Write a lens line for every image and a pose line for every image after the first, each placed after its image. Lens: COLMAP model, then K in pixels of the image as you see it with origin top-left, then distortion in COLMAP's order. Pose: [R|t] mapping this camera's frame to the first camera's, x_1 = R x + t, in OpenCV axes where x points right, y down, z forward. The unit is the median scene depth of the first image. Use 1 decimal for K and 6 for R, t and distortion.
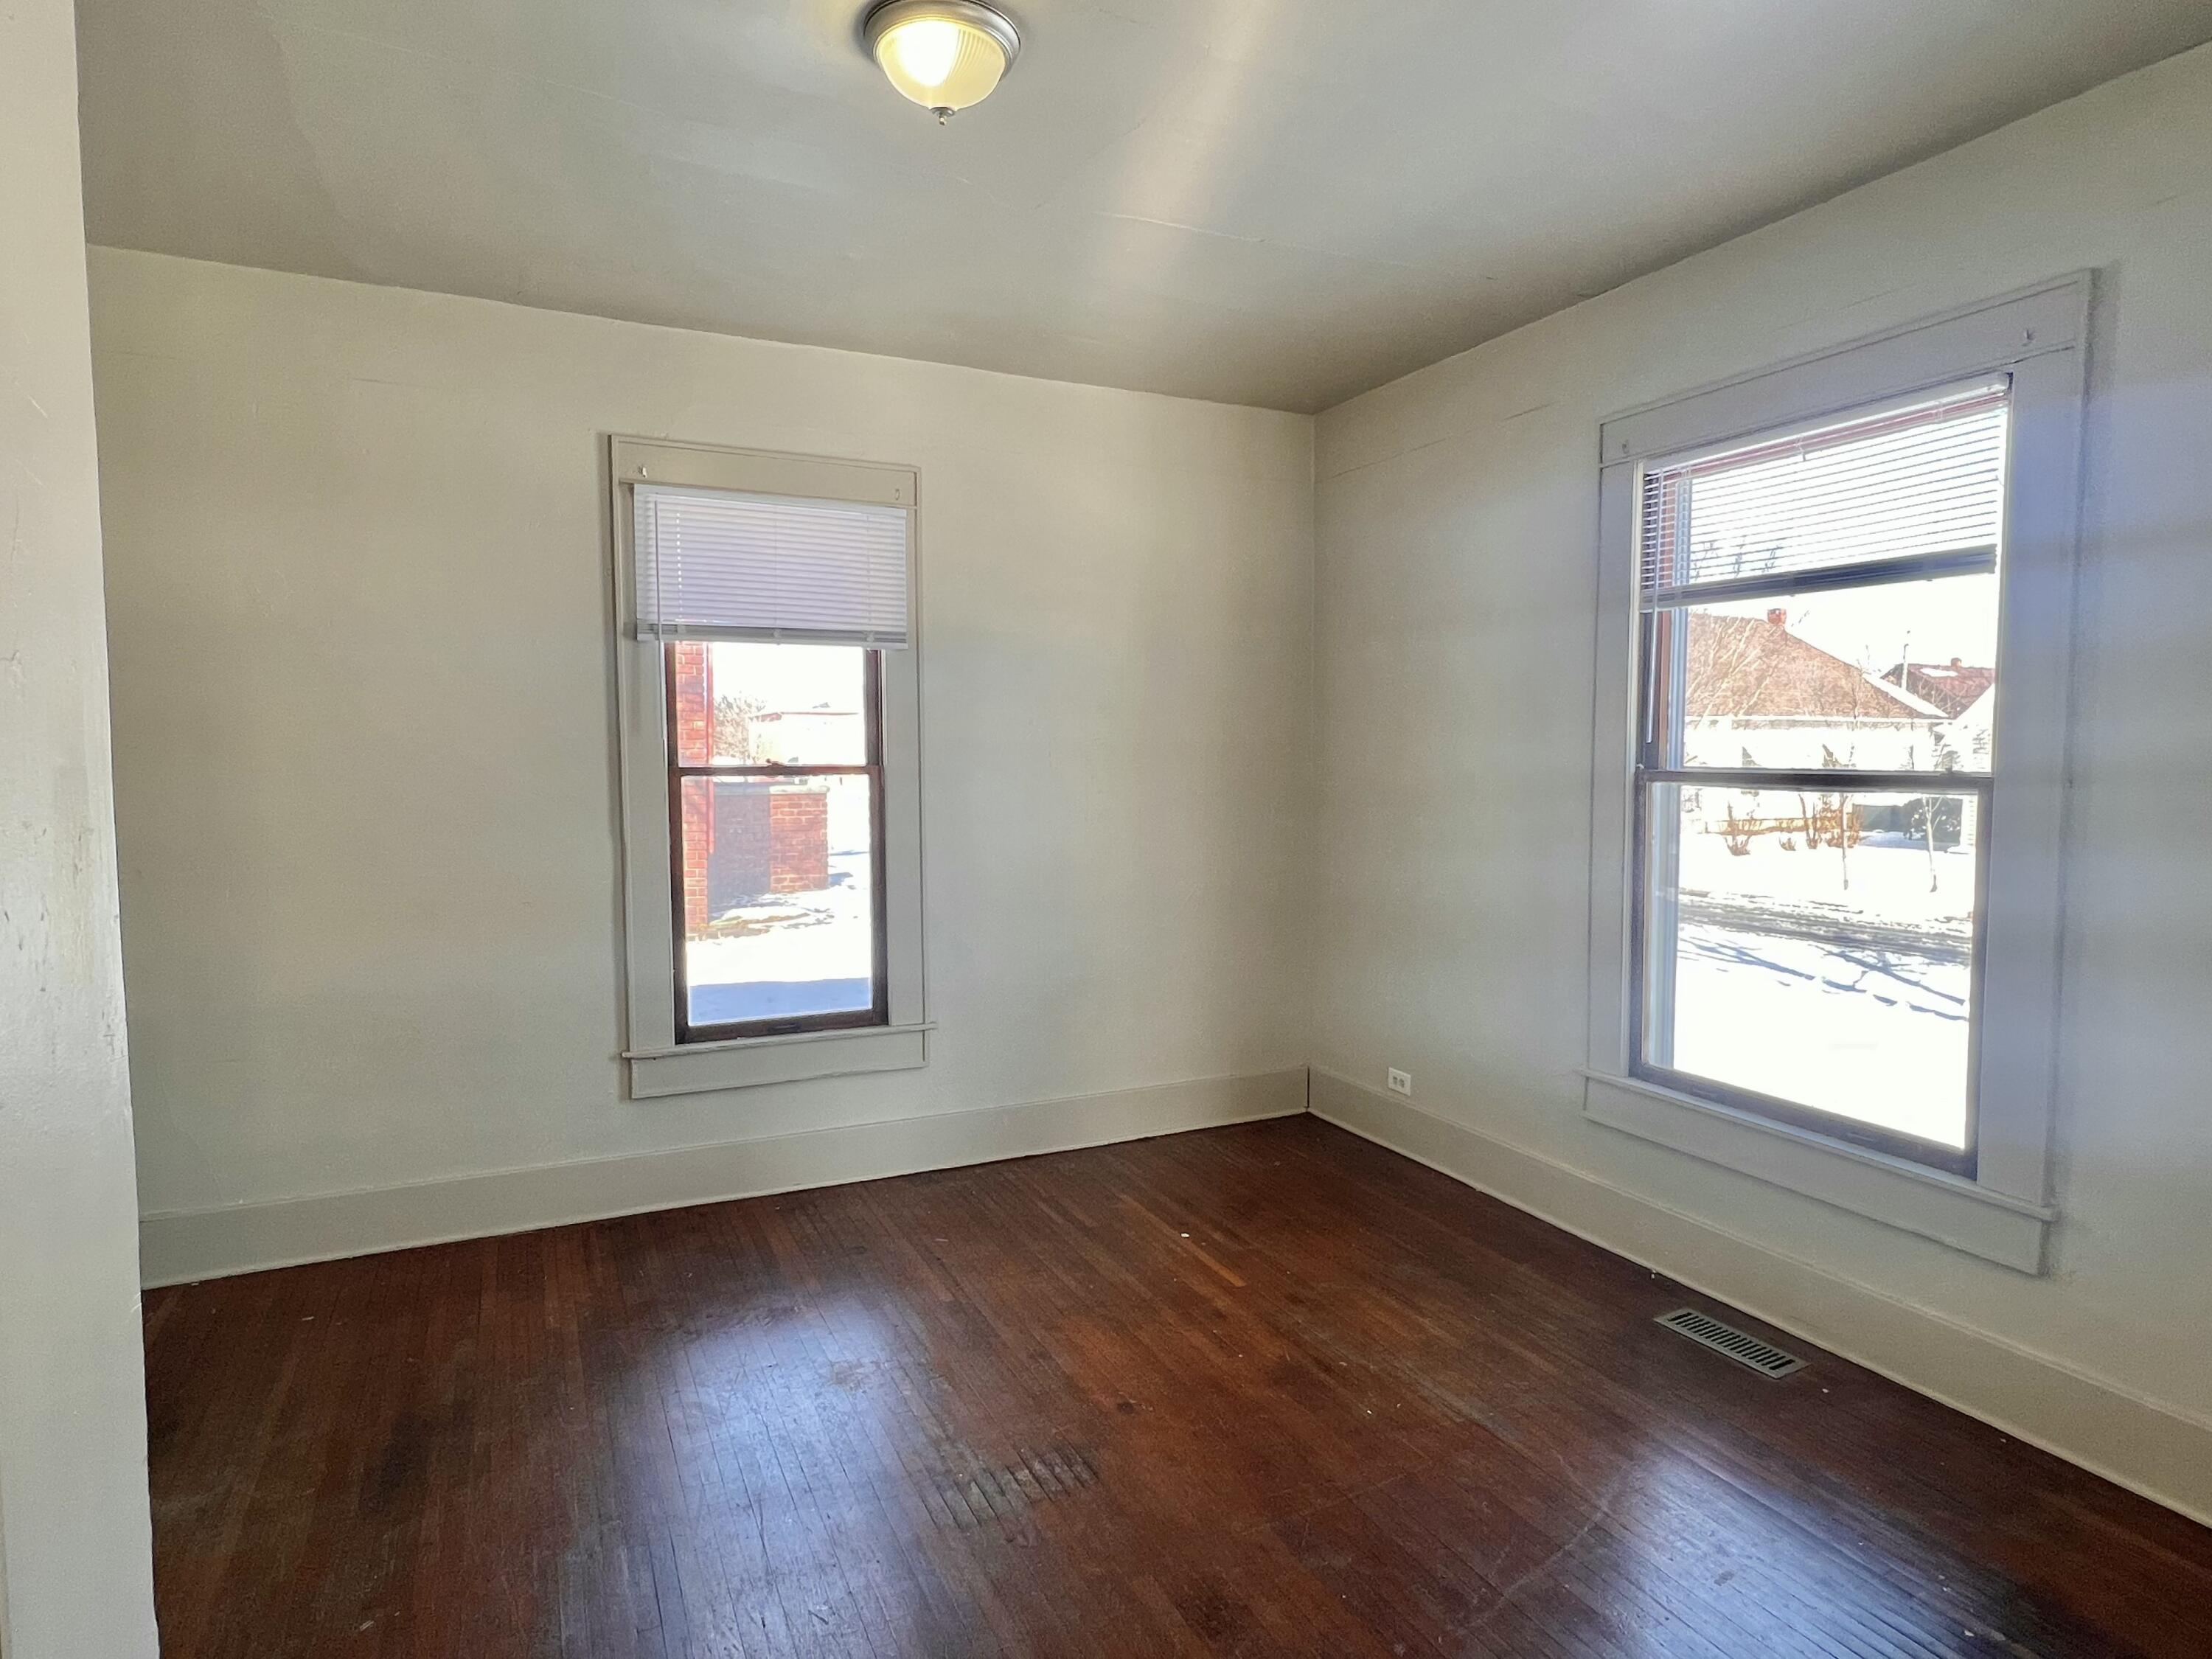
lens RADIAL K [[1228.5, 0, 1101.6], [0, 1228.5, 829.7], [0, 0, 1]] dist [-0.002336, -0.000086]
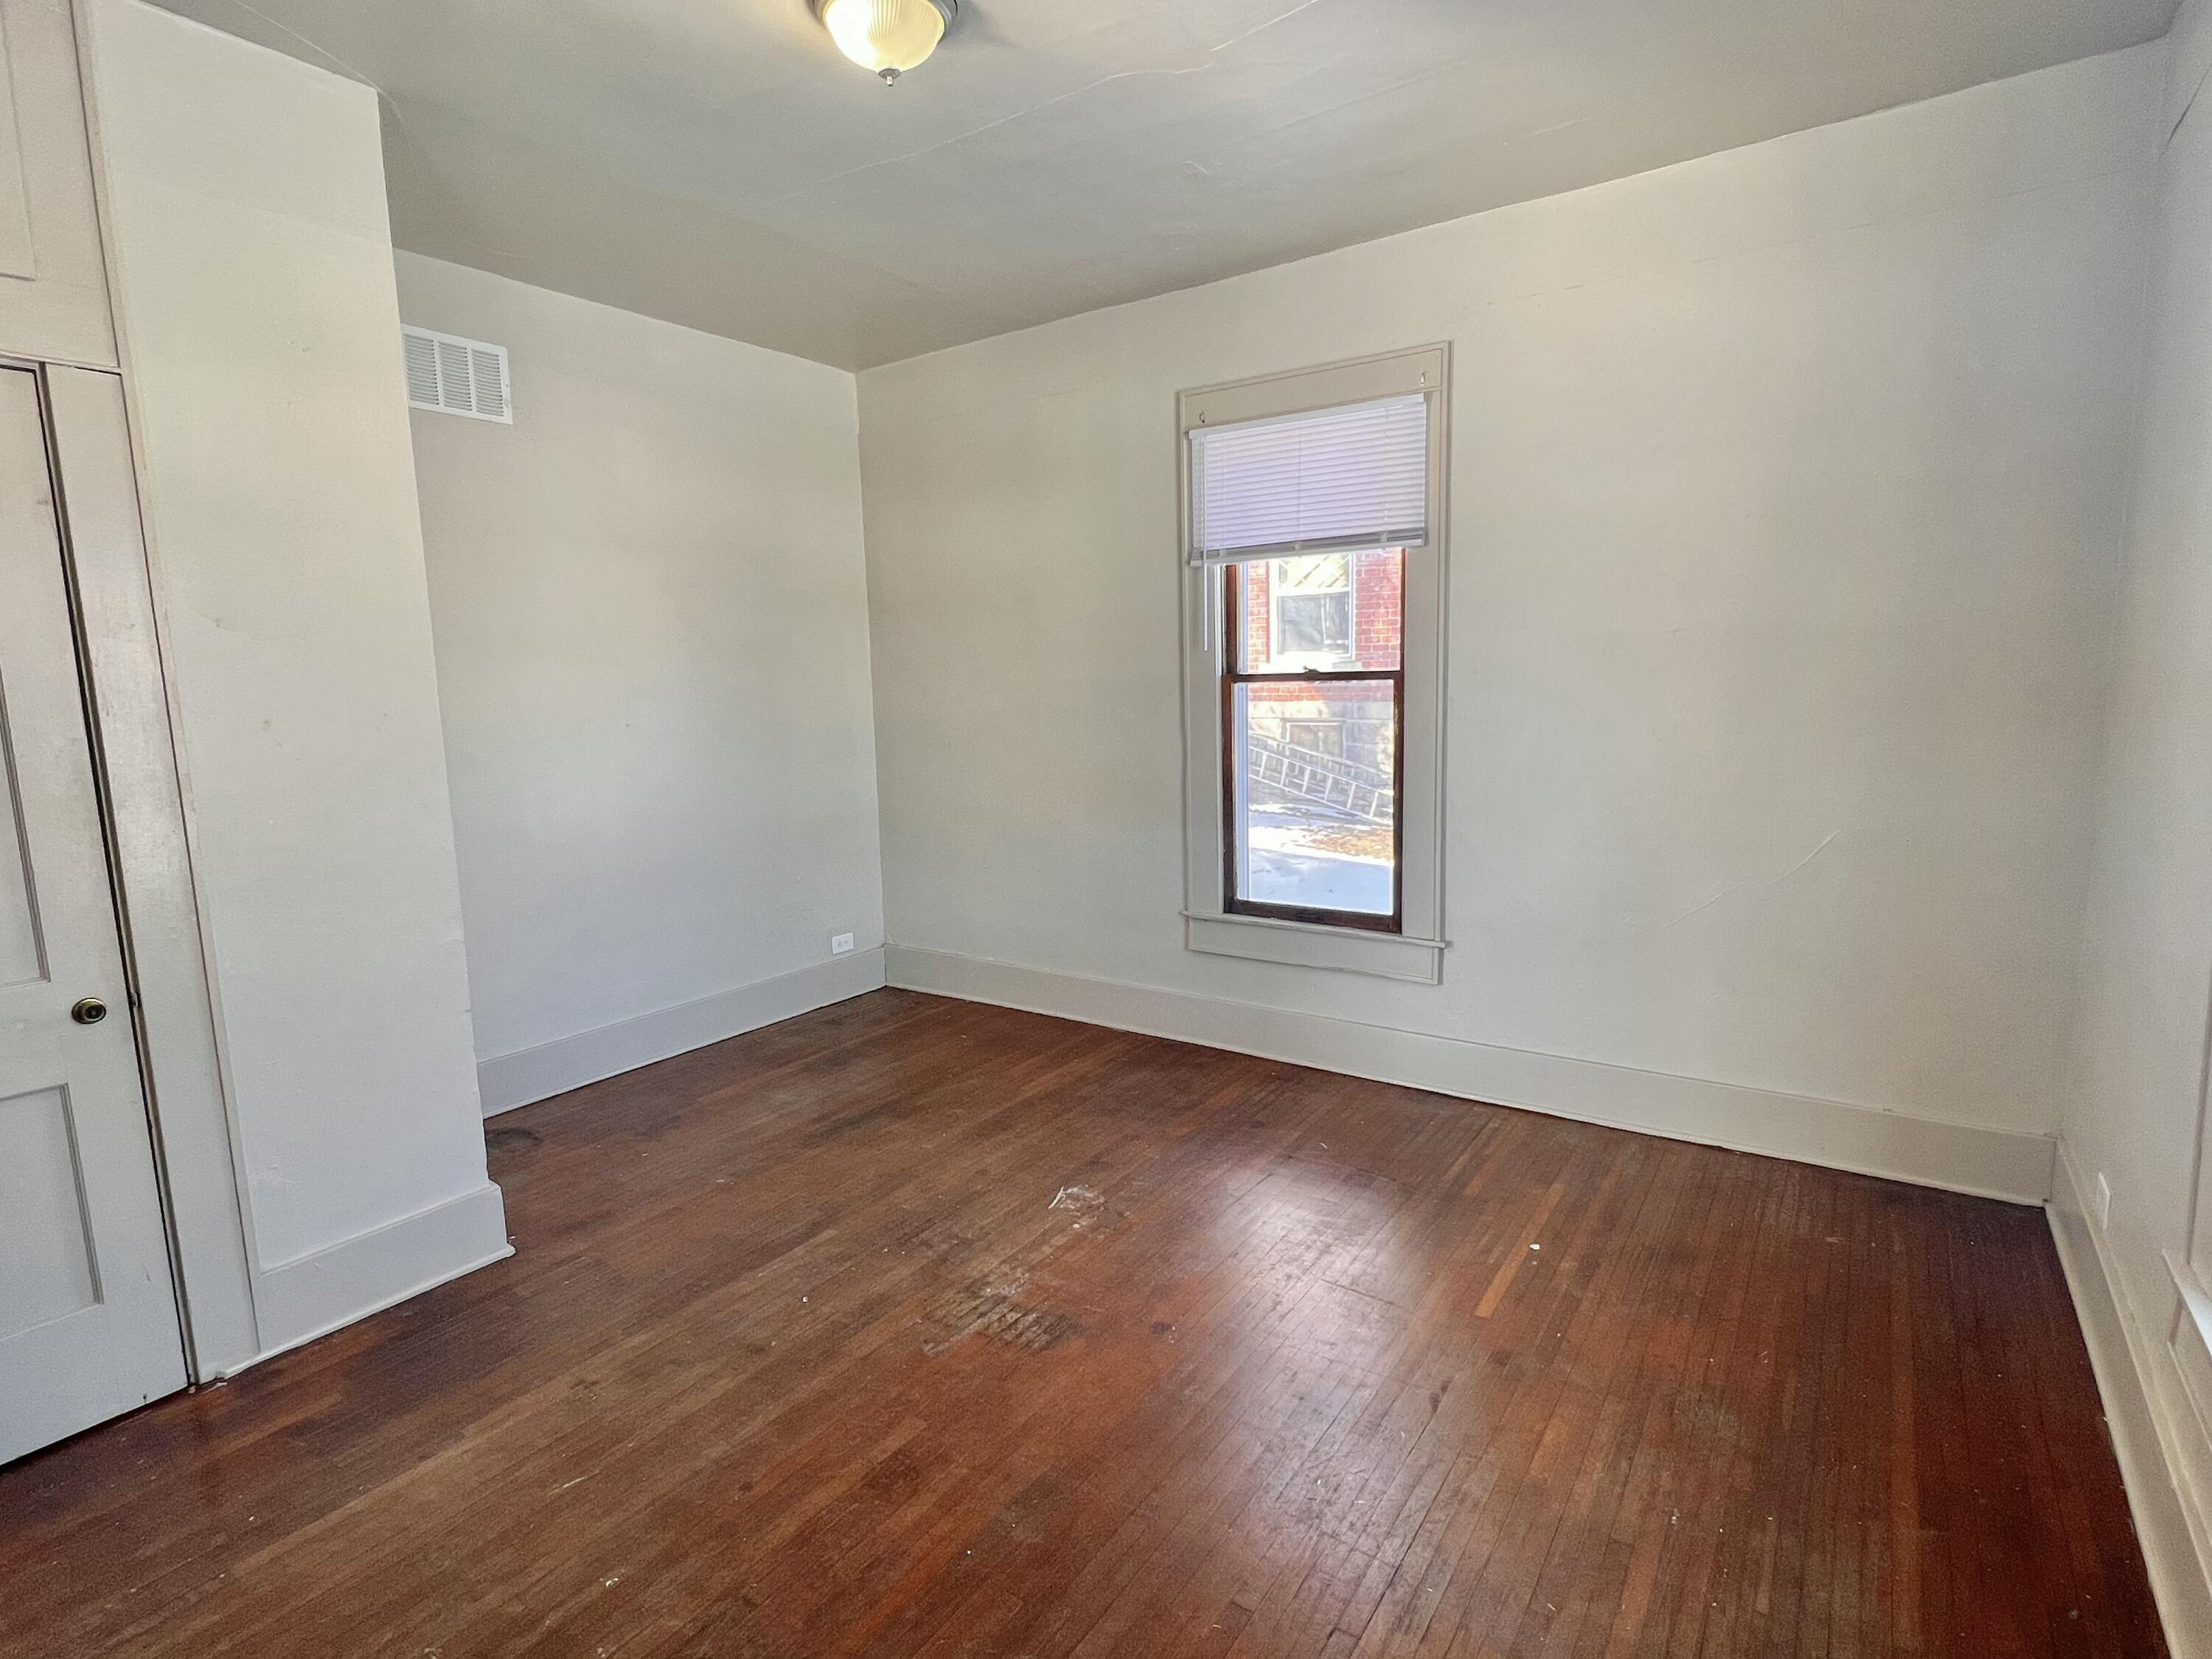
lens RADIAL K [[1126.1, 0, 1106.0], [0, 1126.1, 829.5], [0, 0, 1]] dist [-0.003075, 0.001091]
pose [[0.491918, 0.107064, -0.864033, 0.582854], [-0.032479, 0.993976, 0.104675, -0.014476], [0.870035, -0.023428, 0.492432, 0.420189]]
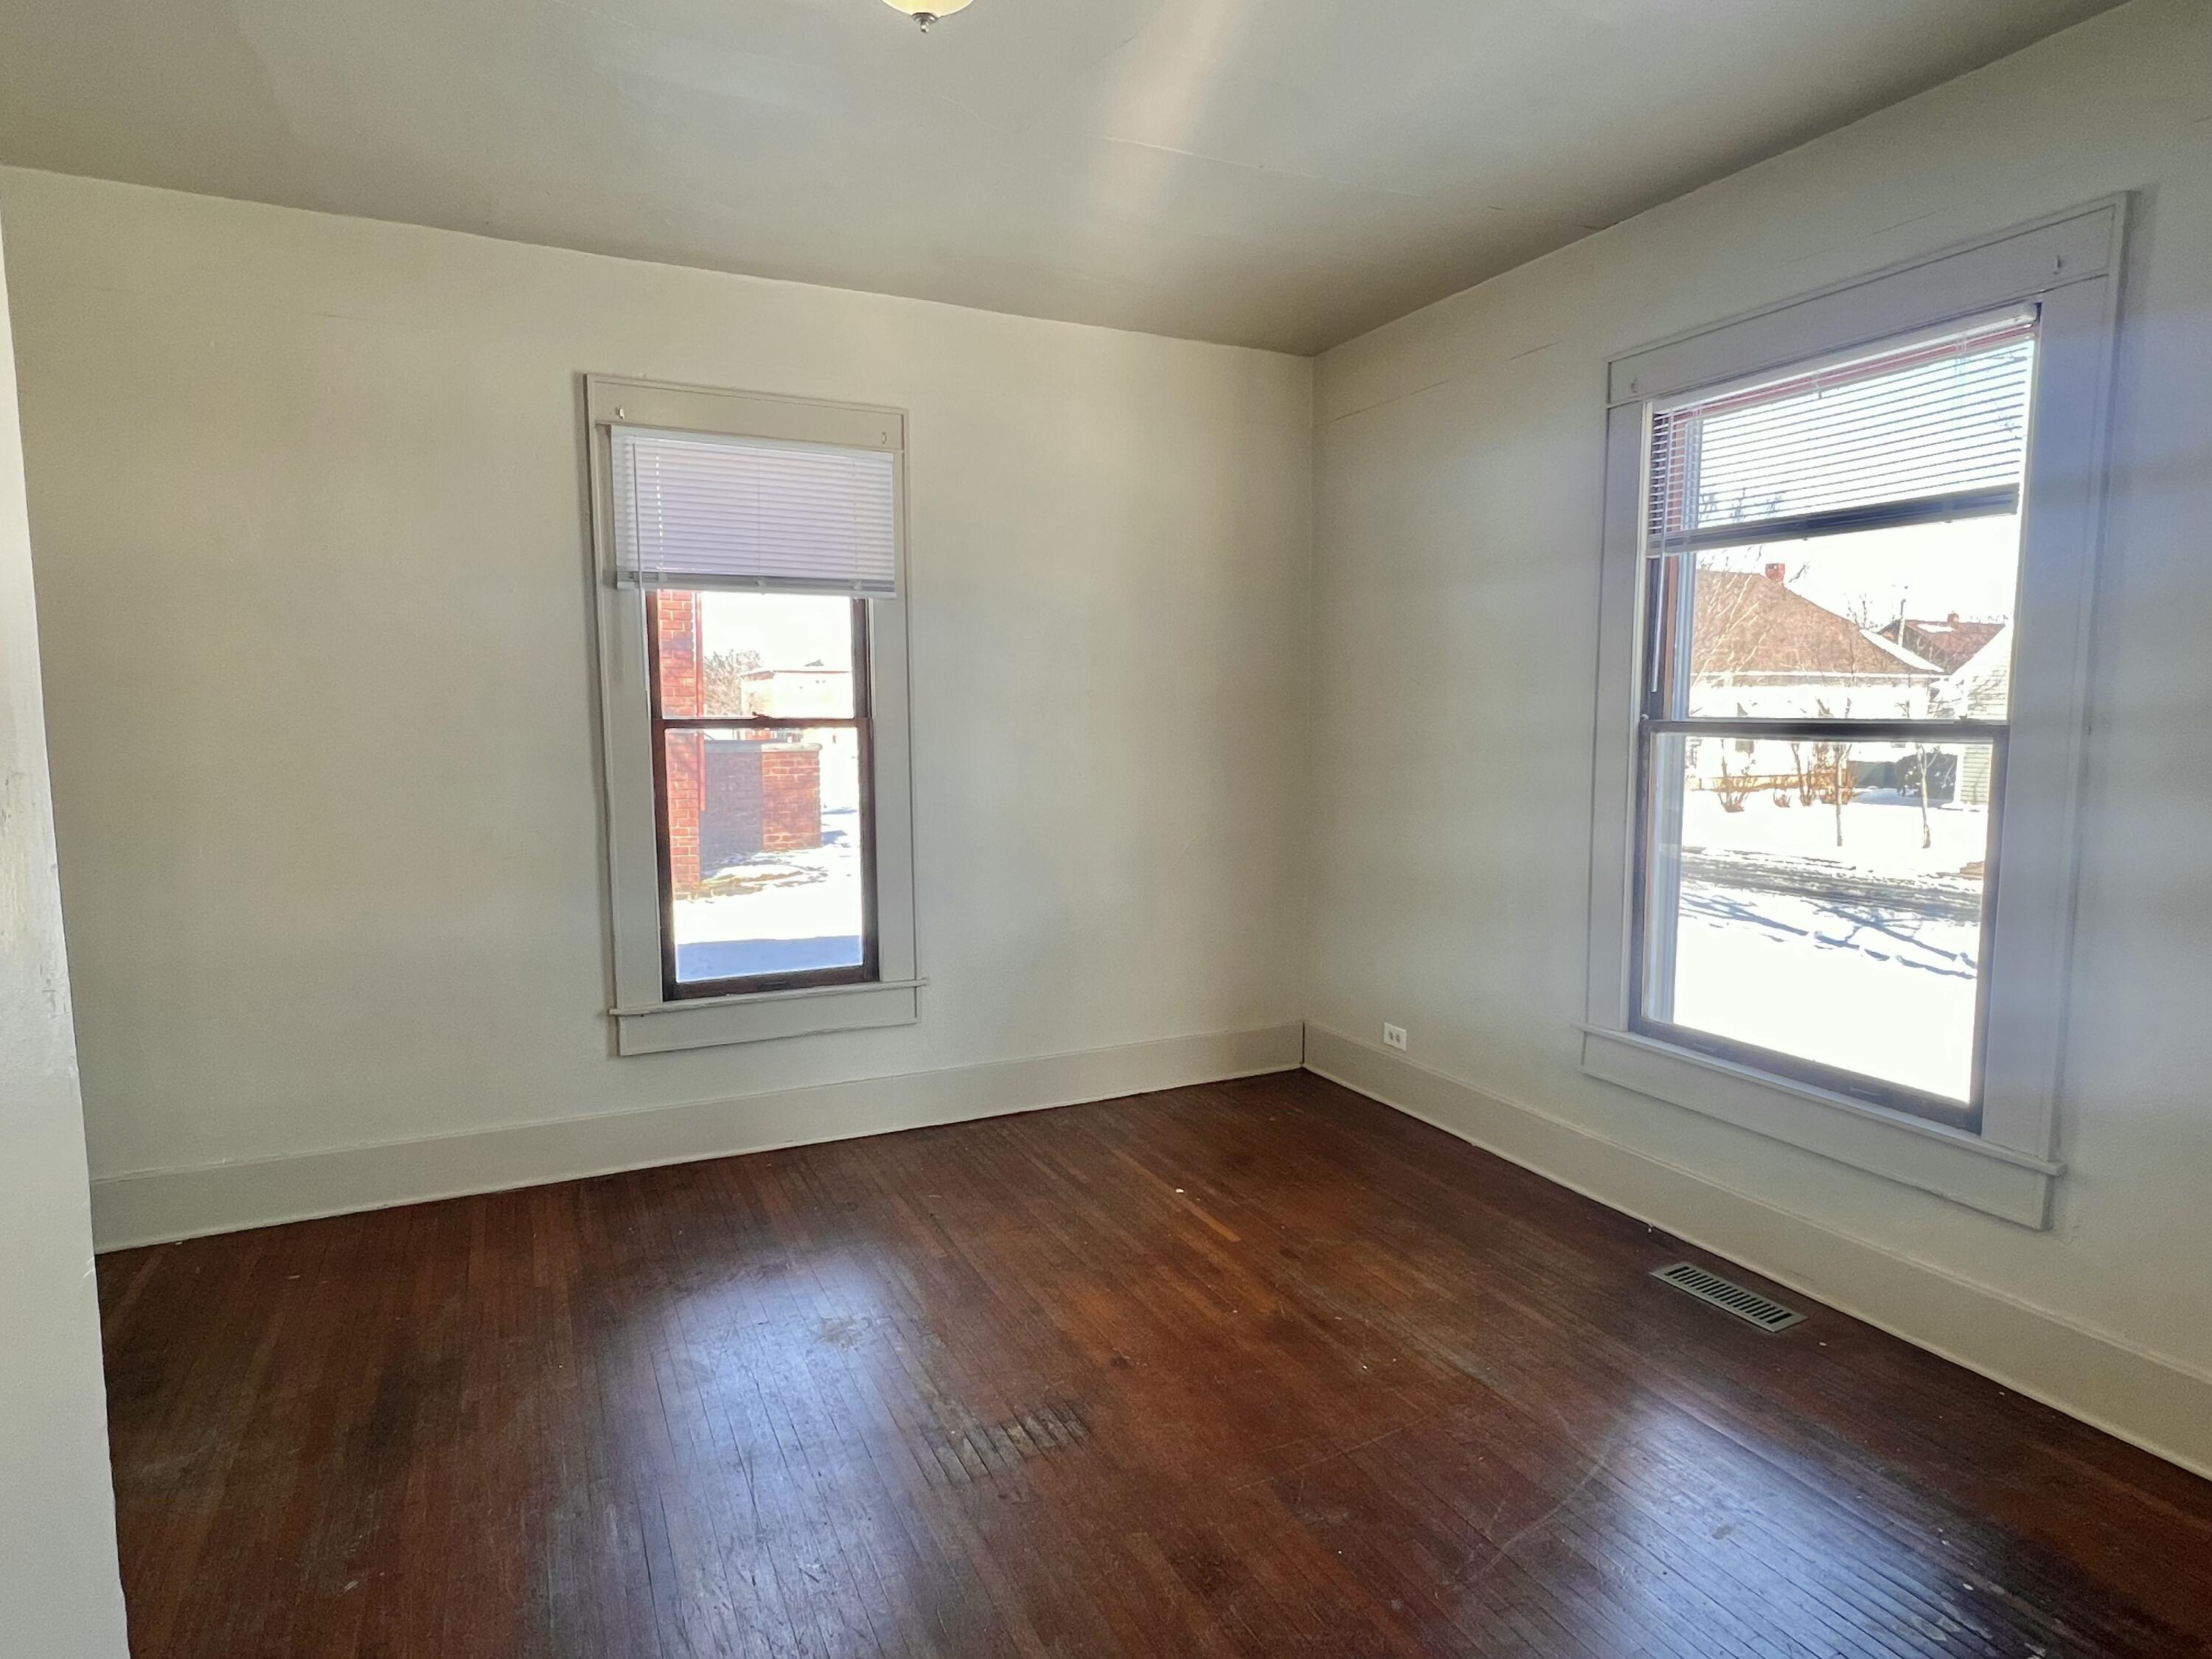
lens RADIAL K [[1227.8, 0, 1100.6], [0, 1227.8, 836.0], [0, 0, 1]] dist [-0.000916, -0.000429]
pose [[0.999991, -0.001832, 0.003918, 0.000875], [0.001677, 0.999231, 0.039182, 0.004666], [-0.003987, -0.039175, 0.999224, 0.020086]]
